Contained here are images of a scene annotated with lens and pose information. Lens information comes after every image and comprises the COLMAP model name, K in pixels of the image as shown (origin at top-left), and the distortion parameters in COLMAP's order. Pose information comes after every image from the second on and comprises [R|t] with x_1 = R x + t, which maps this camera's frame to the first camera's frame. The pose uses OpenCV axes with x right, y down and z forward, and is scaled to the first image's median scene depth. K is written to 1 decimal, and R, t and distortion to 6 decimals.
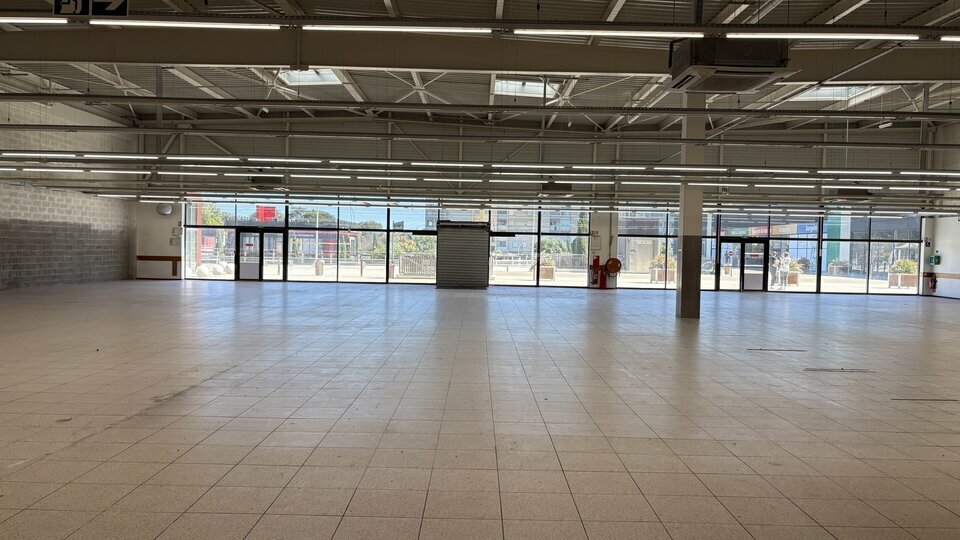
lens RADIAL K [[693.3, 0, 480.0], [0, 693.3, 270.0], [0, 0, 1]] dist [0.008067, -0.000144]
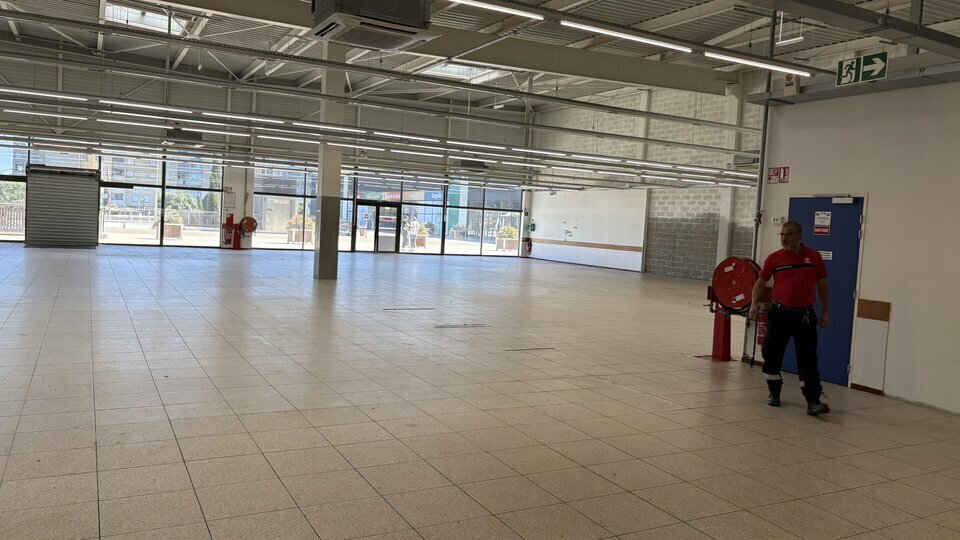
lens RADIAL K [[697.5, 0, 480.0], [0, 697.5, 270.0], [0, 0, 1]] dist [0.000452, 0.003173]
pose [[0.872748, -0.005047, 0.488145, 0.002865], [-0.022468, 0.998472, 0.050494, 0.000224], [-0.487654, -0.055037, 0.871301, 0.013011]]
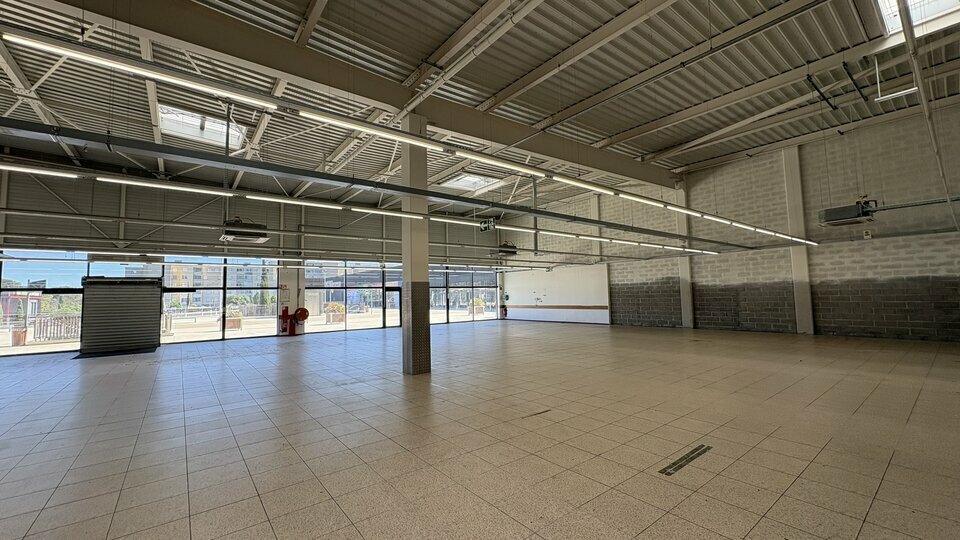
lens RADIAL K [[385.3, 0, 480.0], [0, 385.3, 270.0], [0, 0, 1]] dist [-0.000619, -0.000016]
pose [[0.787121, 0.001680, 0.616796, 0.038297], [0.058152, 0.995340, -0.076922, -0.016288], [-0.614051, 0.096415, 0.783355, 0.385437]]
